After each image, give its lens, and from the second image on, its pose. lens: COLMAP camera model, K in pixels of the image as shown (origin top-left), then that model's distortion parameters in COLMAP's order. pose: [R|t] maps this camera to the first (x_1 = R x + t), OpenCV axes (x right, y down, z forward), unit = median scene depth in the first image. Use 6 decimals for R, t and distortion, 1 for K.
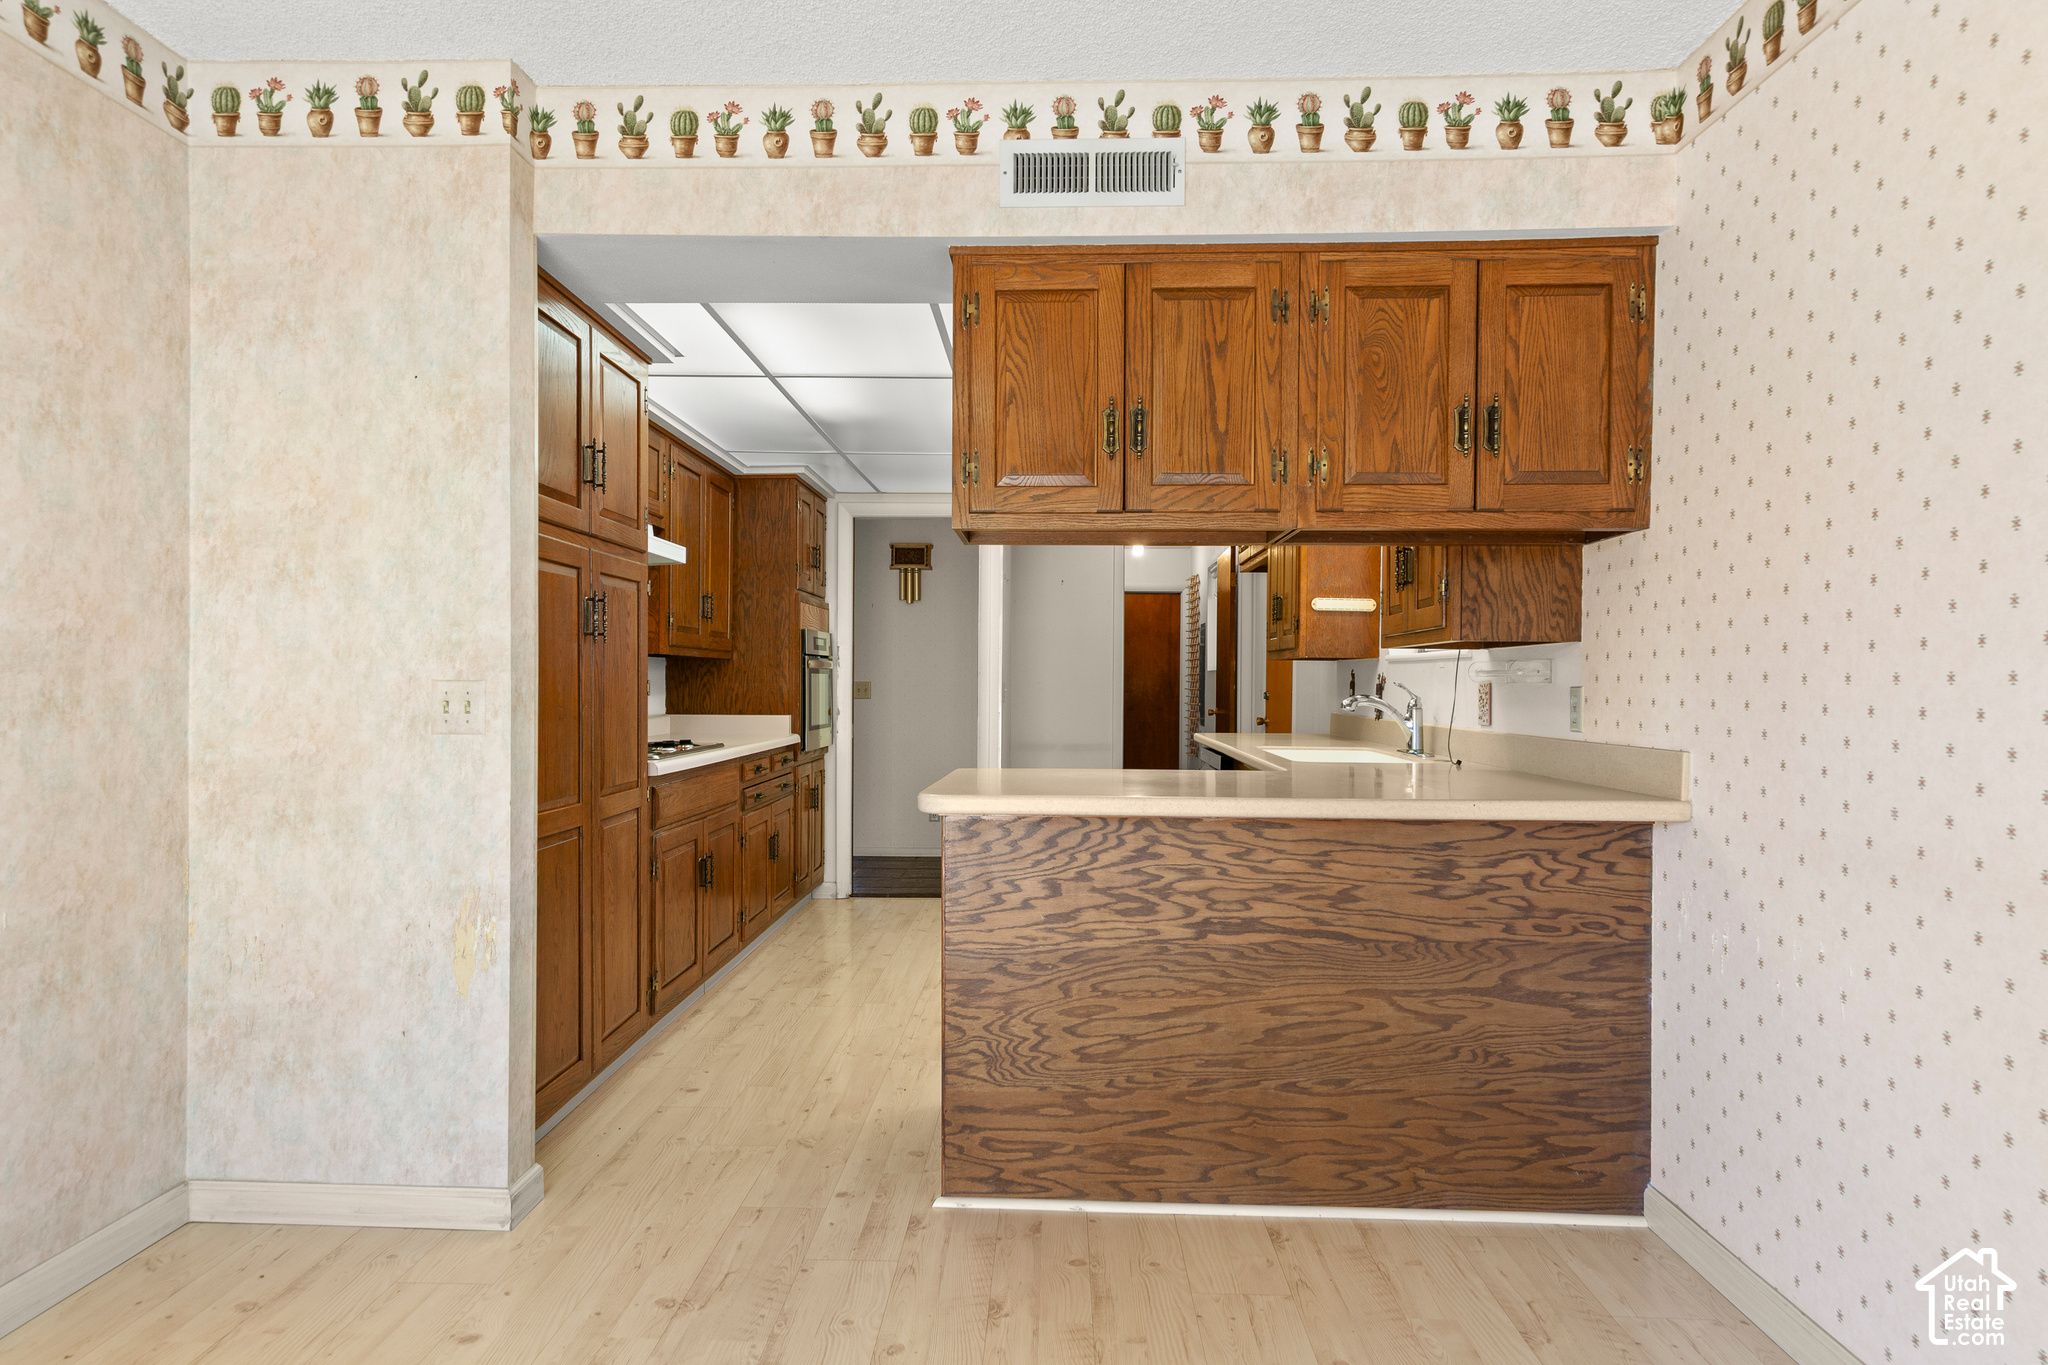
lens RADIAL K [[1117.7, 0, 1024.0], [0, 1117.7, 682.5], [0, 0, 1]] dist [0.003811, 0.001733]
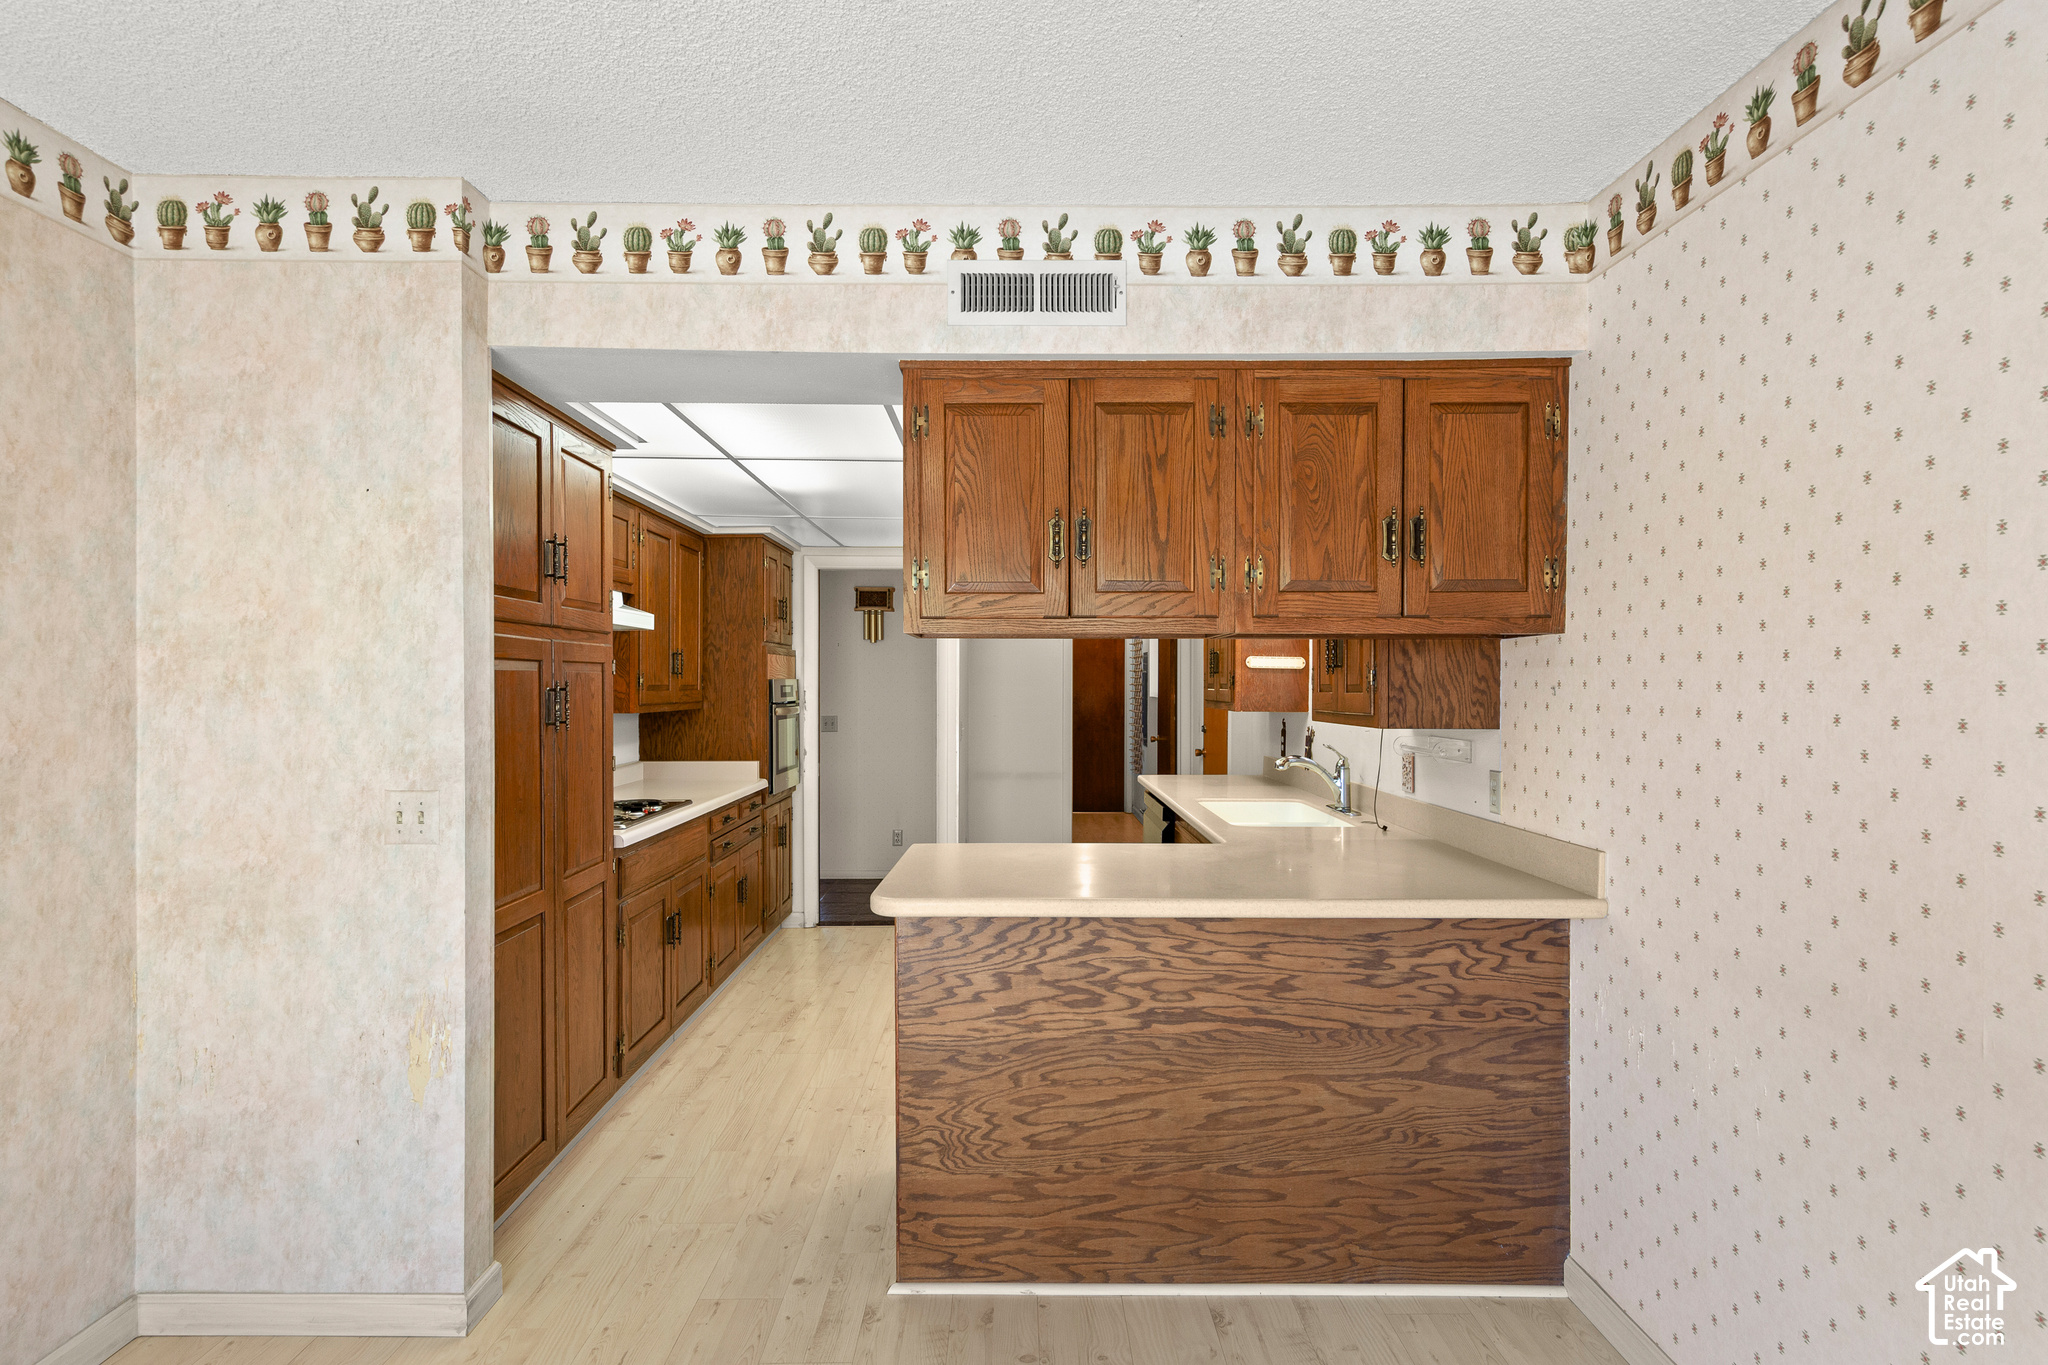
lens RADIAL K [[1016.7, 0, 1024.0], [0, 1016.7, 682.5], [0, 0, 1]] dist [0.003942, 0.000378]
pose [[0.999194, -0.005249, 0.039790, 0.009451], [0.005292, 0.999986, -0.000963, -0.093038], [-0.039784, 0.001172, 0.999208, 0.059107]]
